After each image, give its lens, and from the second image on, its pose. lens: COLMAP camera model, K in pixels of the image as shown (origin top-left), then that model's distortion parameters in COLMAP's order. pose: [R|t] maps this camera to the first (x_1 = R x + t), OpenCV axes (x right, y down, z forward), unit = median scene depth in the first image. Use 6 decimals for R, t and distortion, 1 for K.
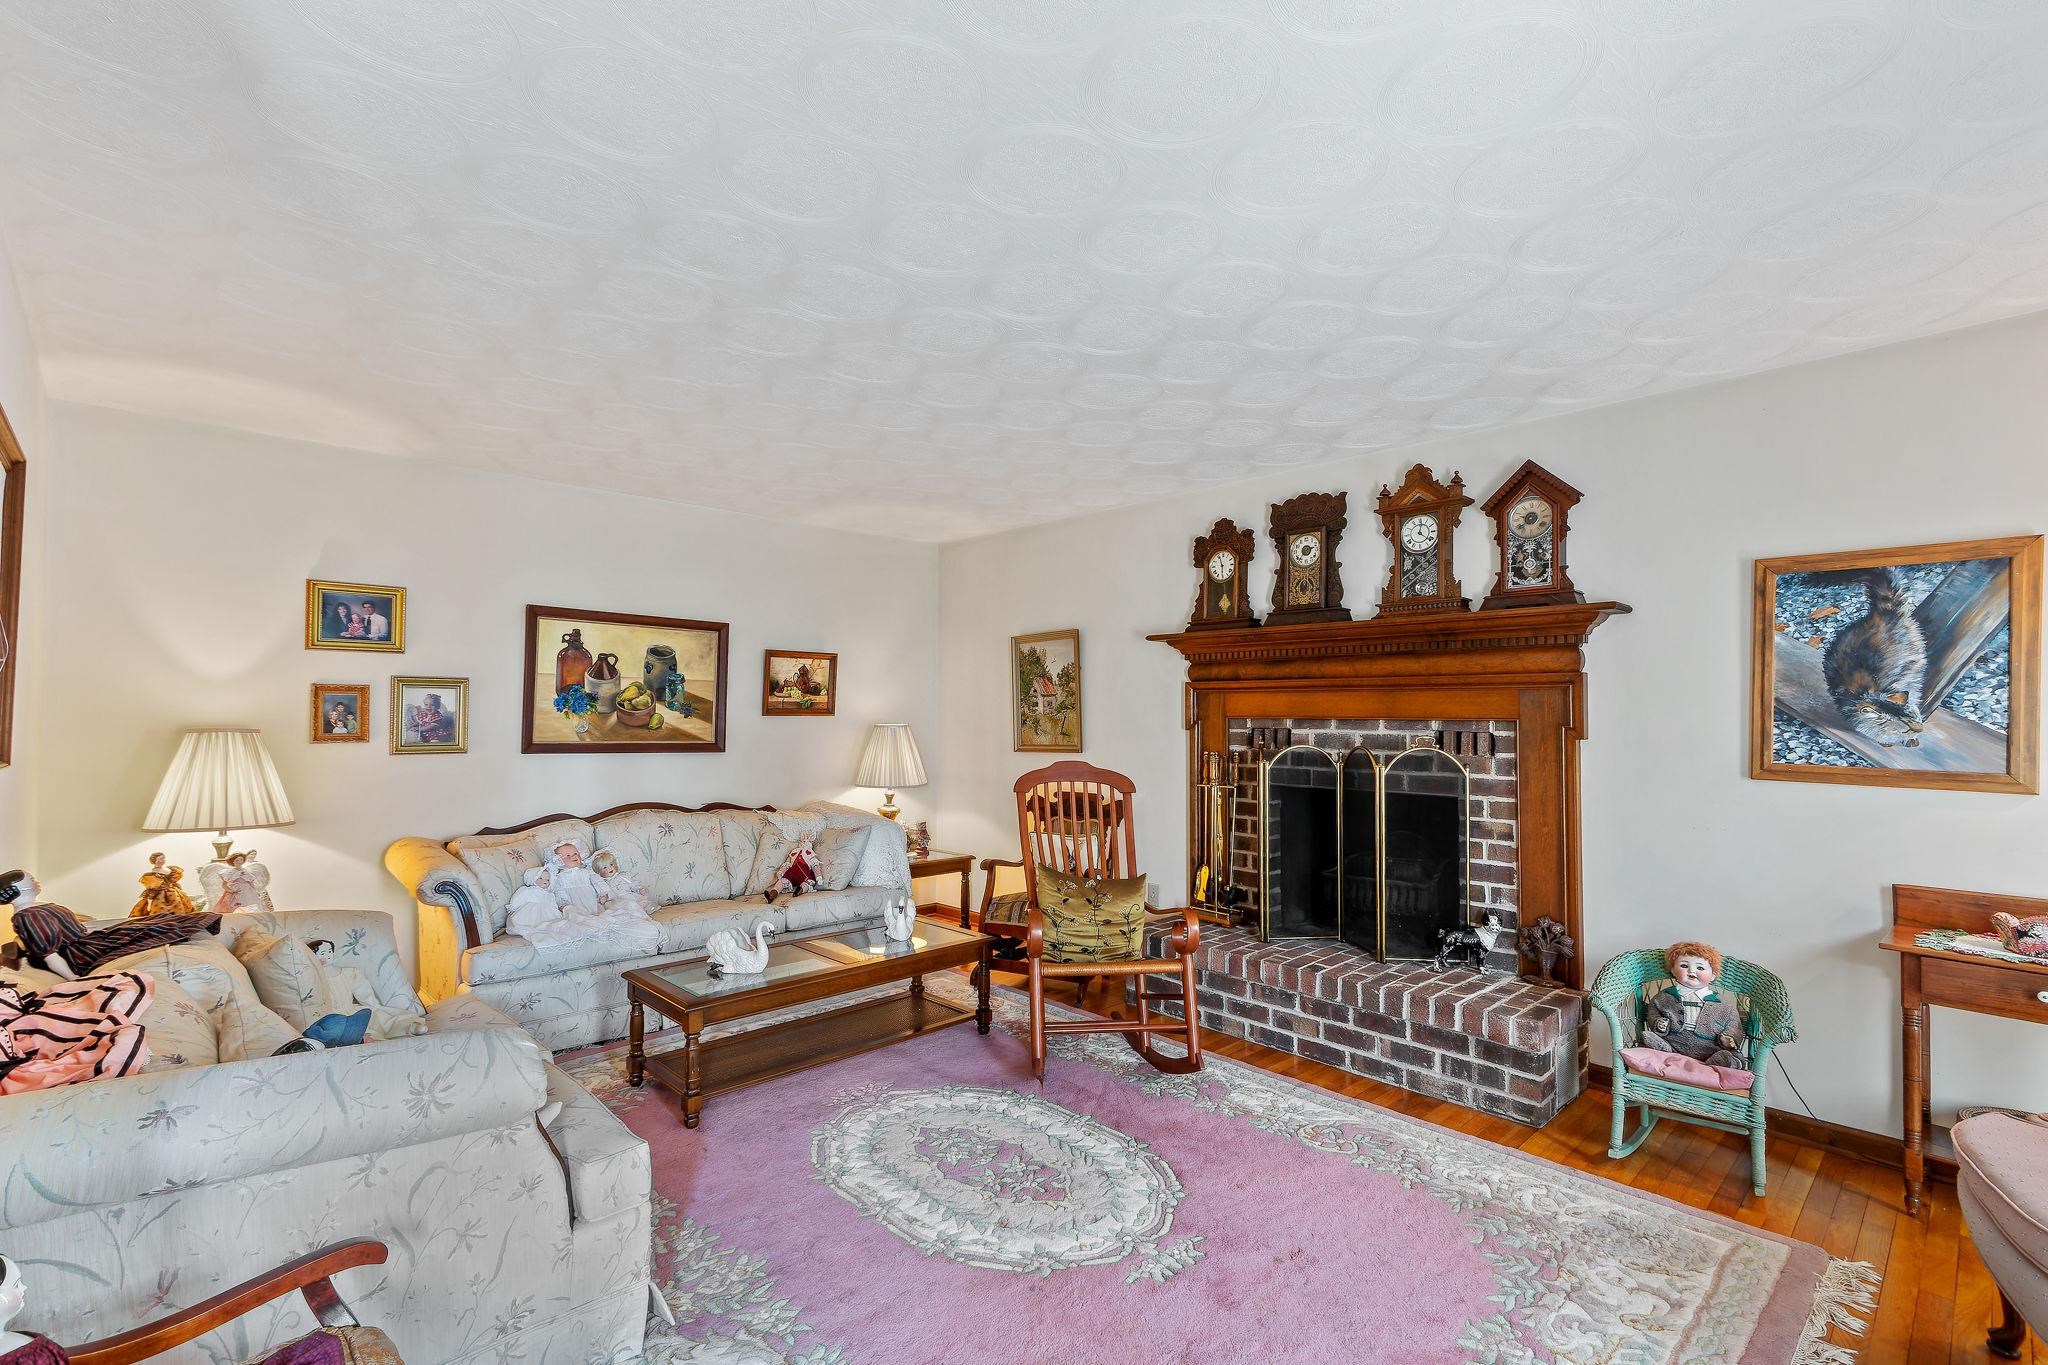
lens RADIAL K [[922.8, 0, 1006.3], [0, 922.8, 695.7], [0, 0, 1]] dist [0.031725, -0.008192]
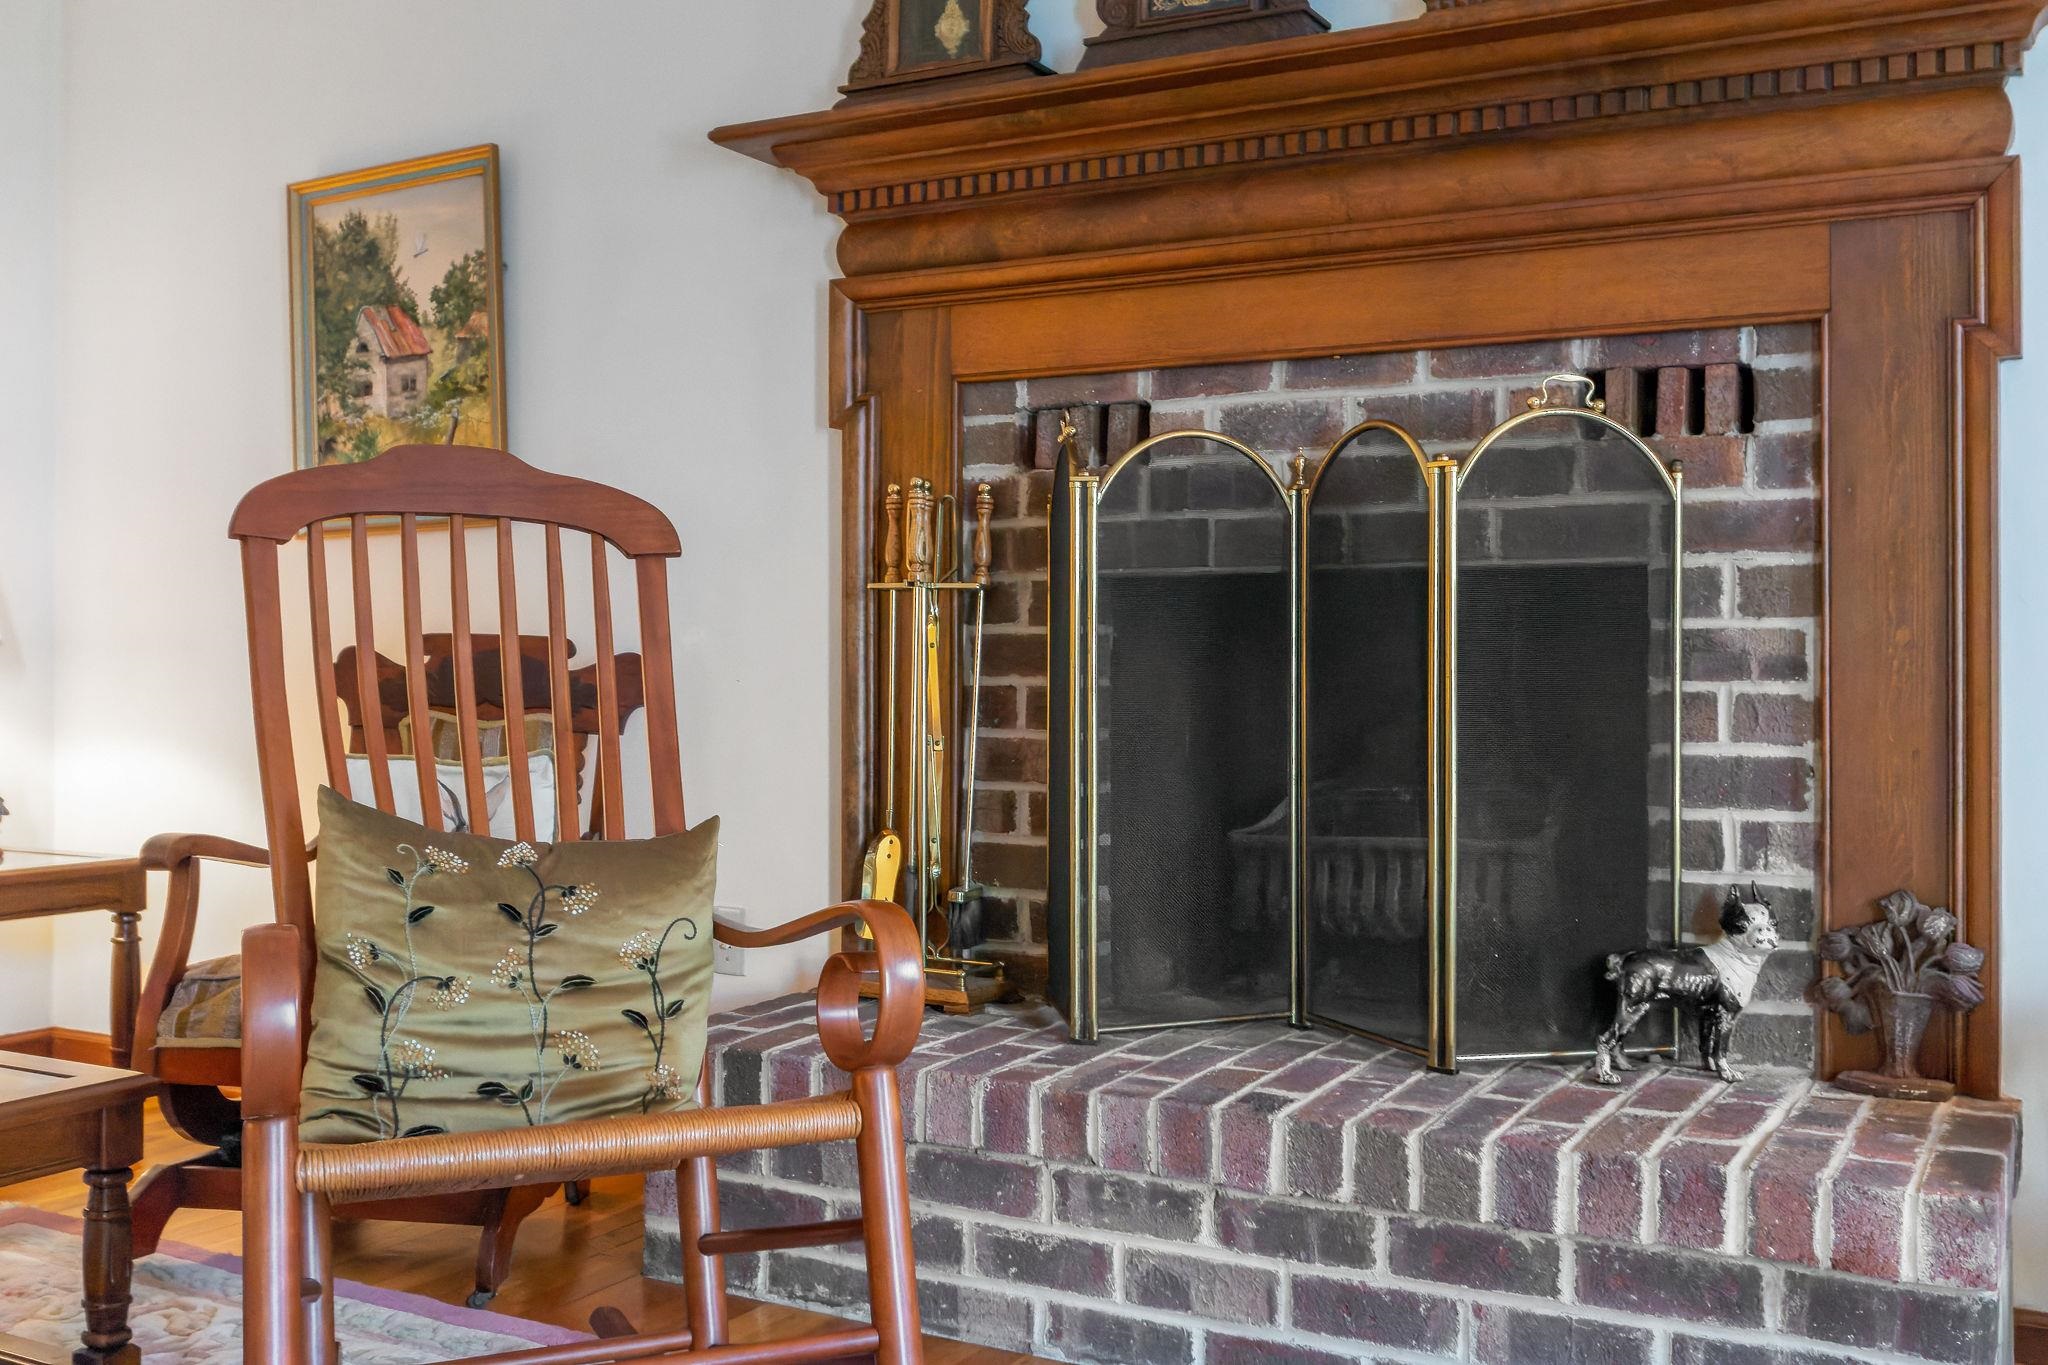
lens RADIAL K [[2040.1, 0, 997.2], [0, 2040.1, 628.6], [0, 0, 1]] dist [-0.003764, -0.038380]
pose [[0.954463, 0.000646, 0.298329, 0.044382], [-0.004310, 0.999923, 0.011621, 0.122741], [-0.298298, -0.012378, 0.954392, 0.364097]]
